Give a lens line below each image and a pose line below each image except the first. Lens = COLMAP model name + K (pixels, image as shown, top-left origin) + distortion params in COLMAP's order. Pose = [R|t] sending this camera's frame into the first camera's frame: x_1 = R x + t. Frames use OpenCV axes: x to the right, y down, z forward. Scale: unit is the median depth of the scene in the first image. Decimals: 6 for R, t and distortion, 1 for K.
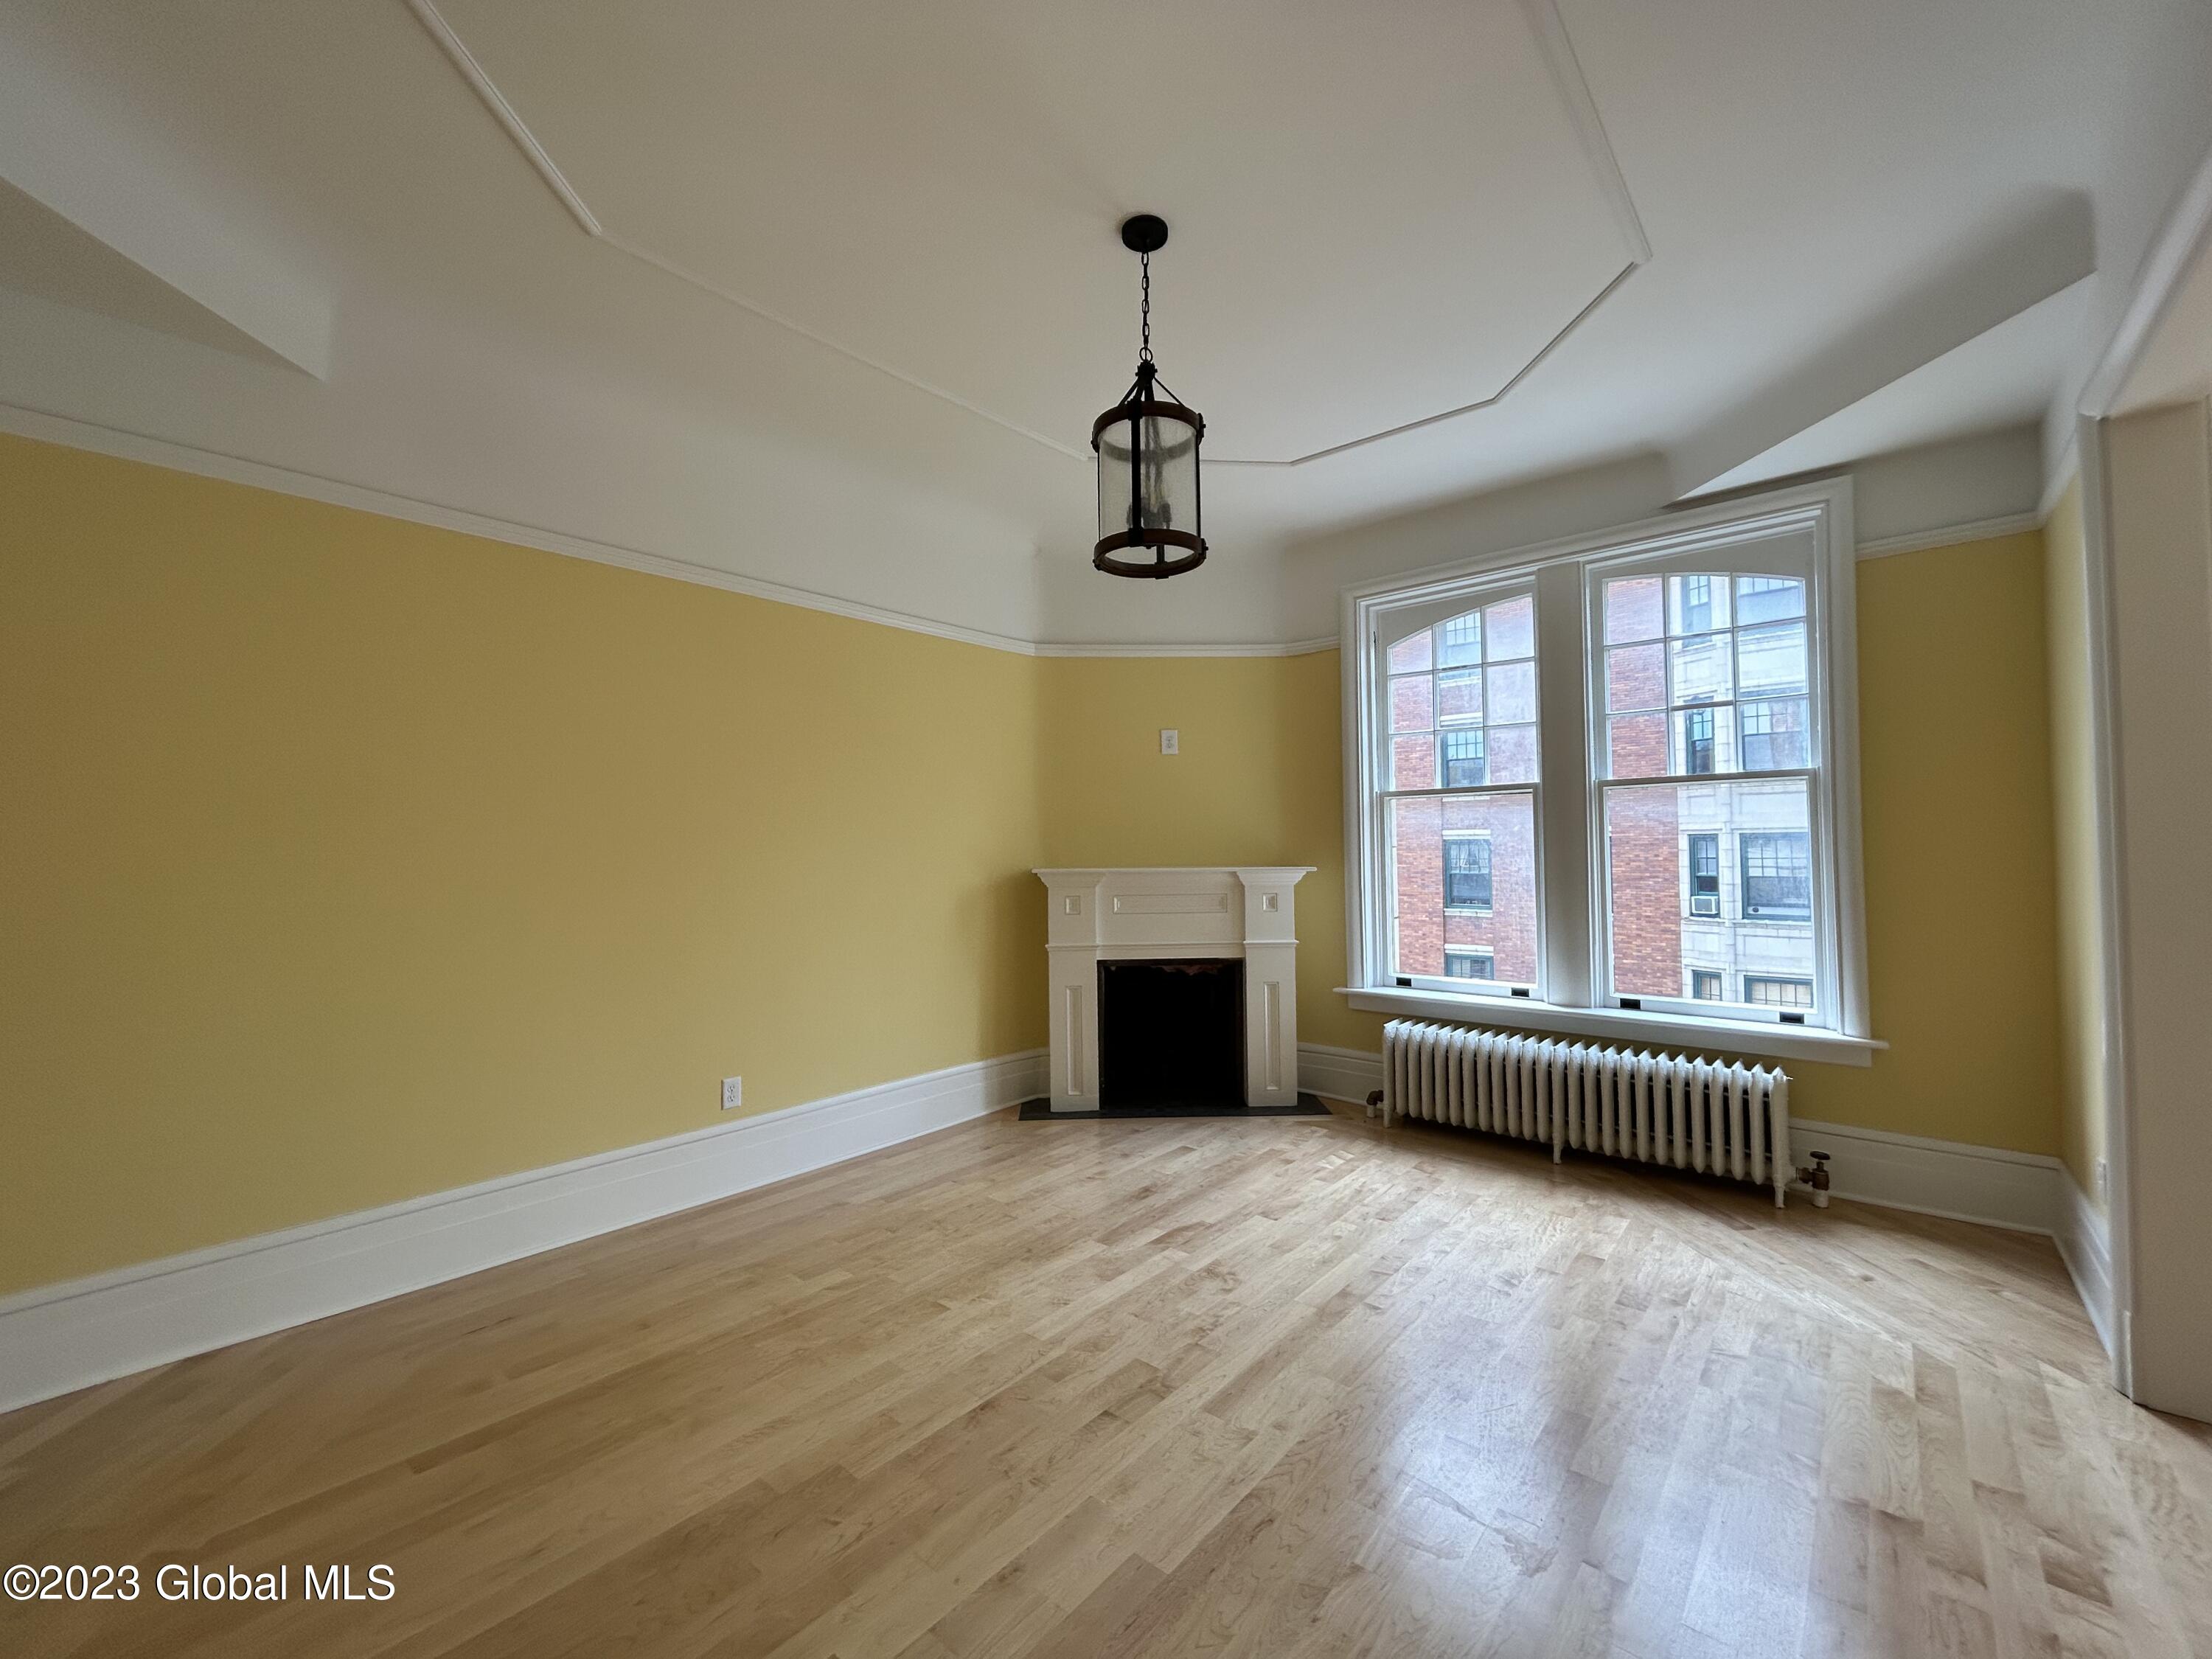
lens RADIAL K [[909.2, 0, 1104.4], [0, 909.2, 830.9], [0, 0, 1]] dist [0.001274, 0.000246]
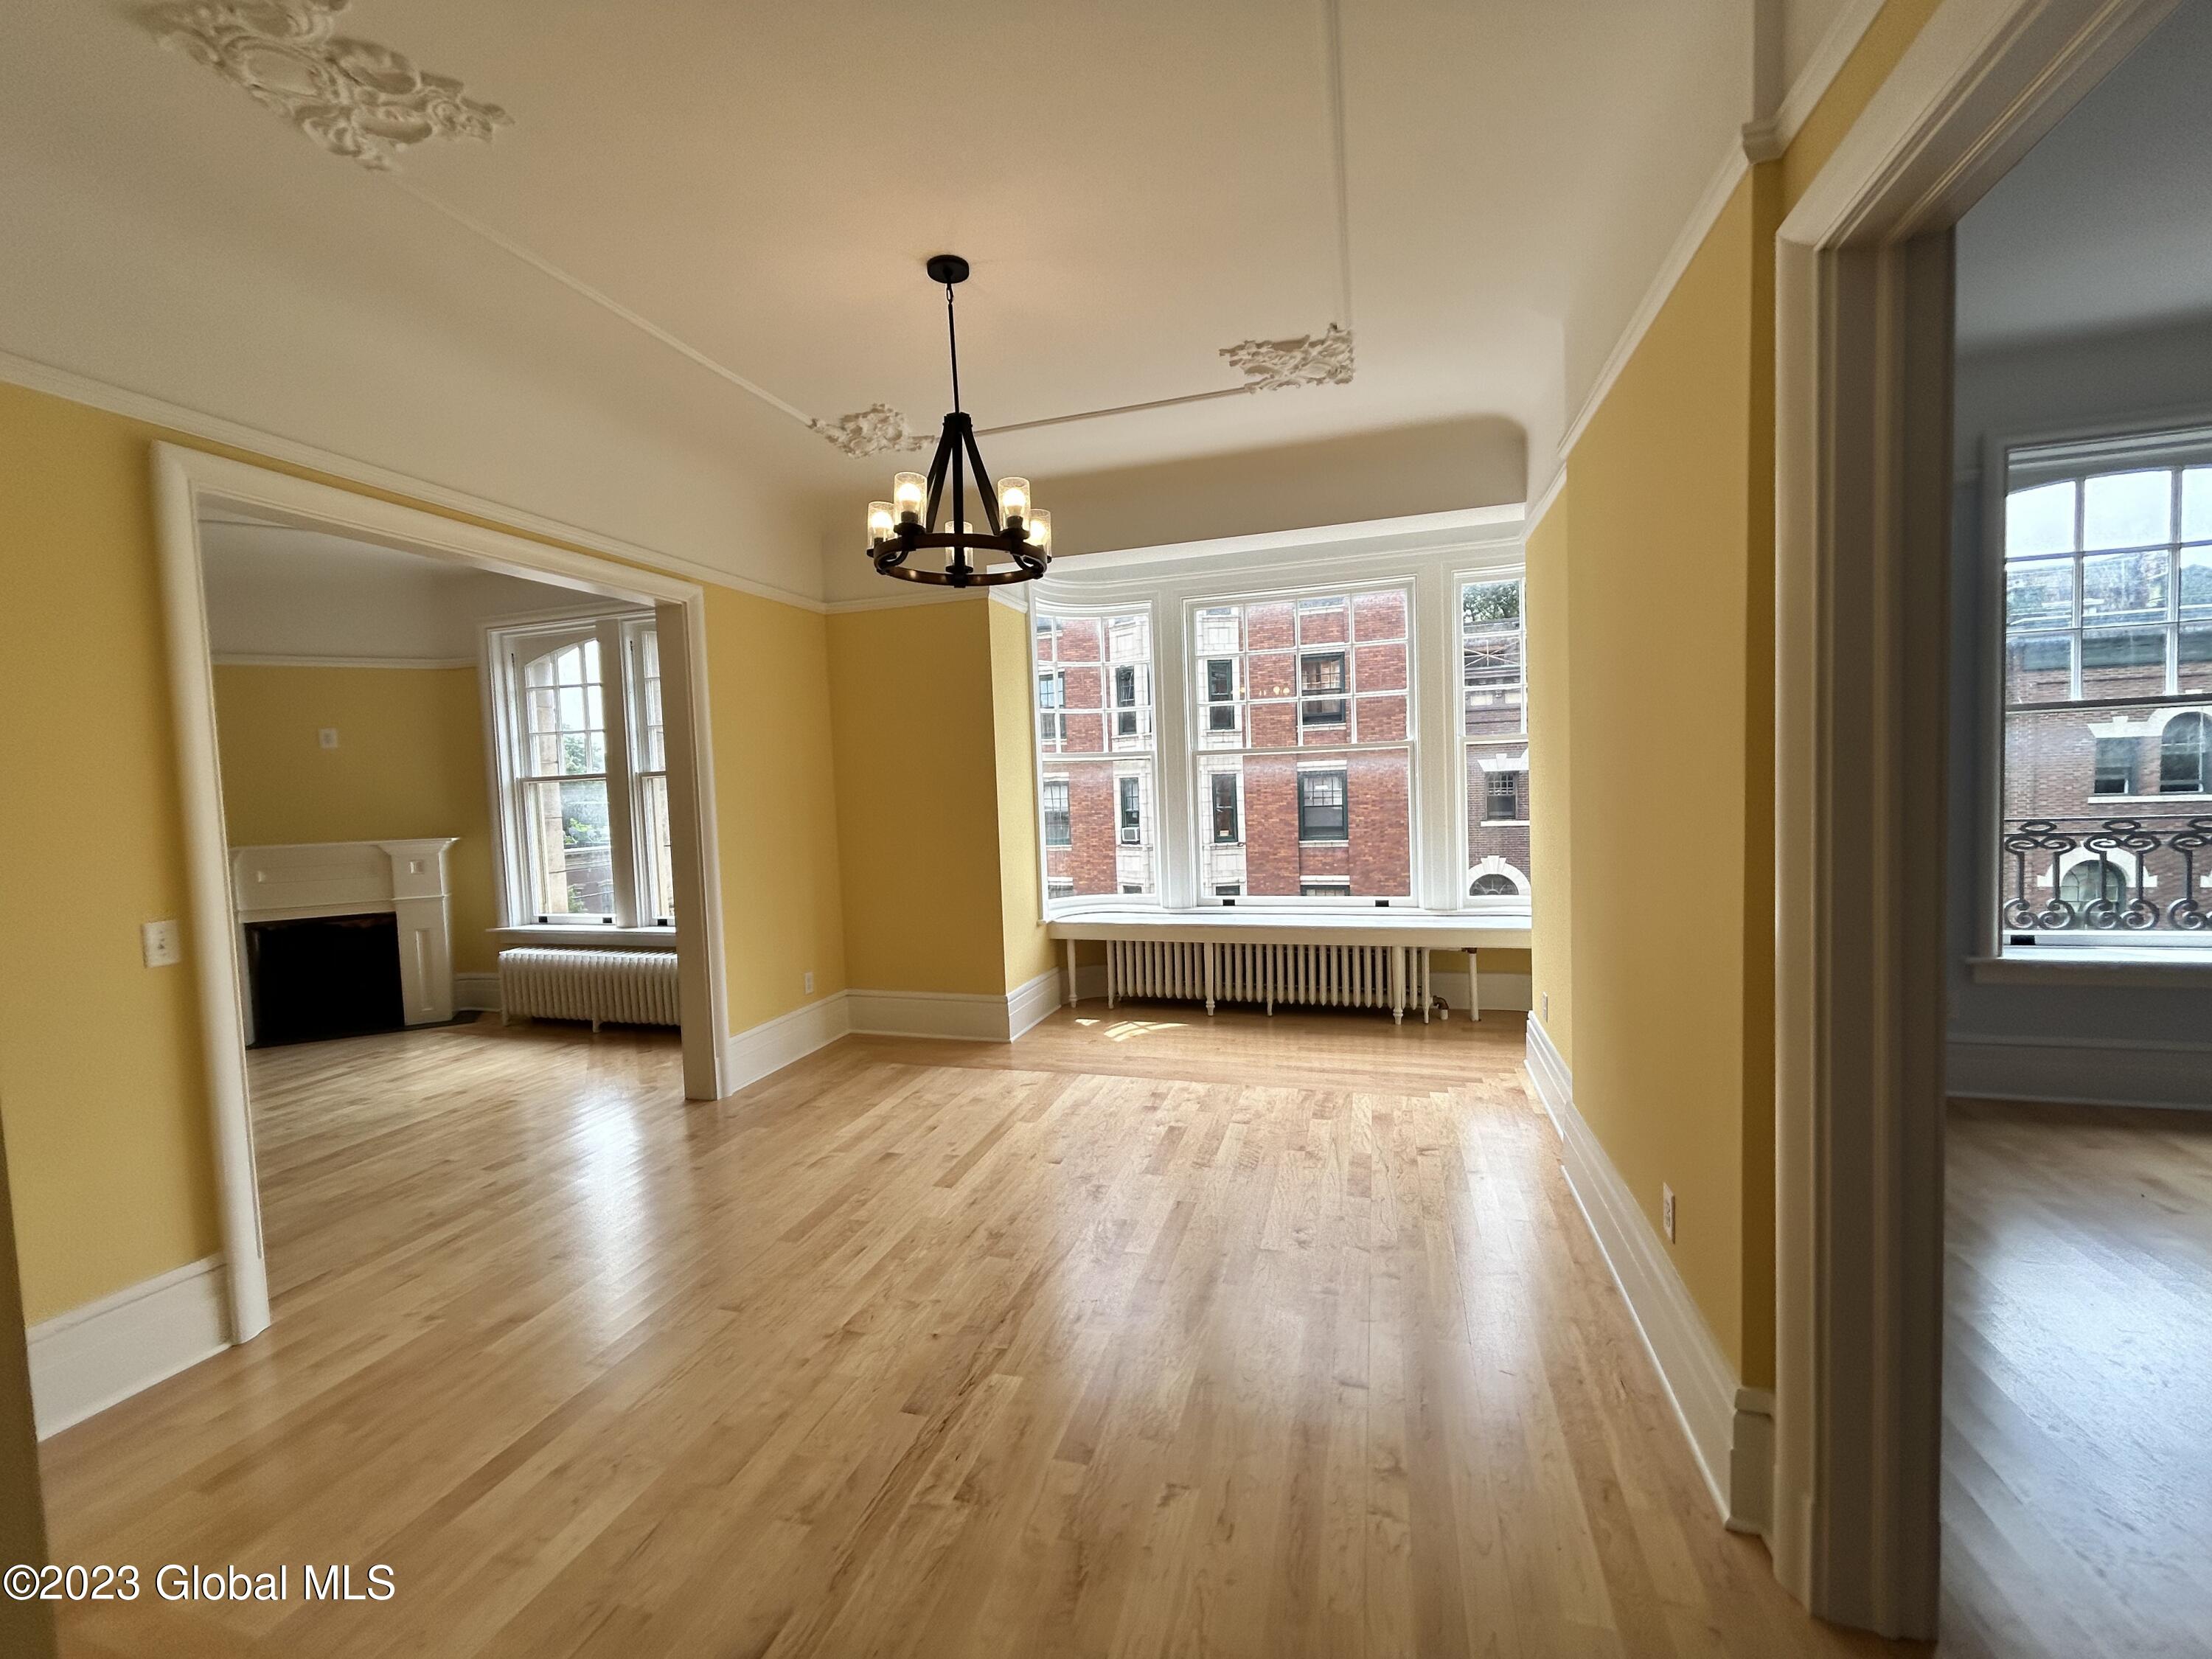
lens RADIAL K [[909.2, 0, 1102.4], [0, 909.2, 834.4], [0, 0, 1]] dist [0.001274, 0.000246]
pose [[0.913810, -0.046052, 0.403524, 0.544819], [0.018407, 0.997226, 0.072125, -0.041119], [-0.405726, -0.058481, 0.912122, -0.552251]]
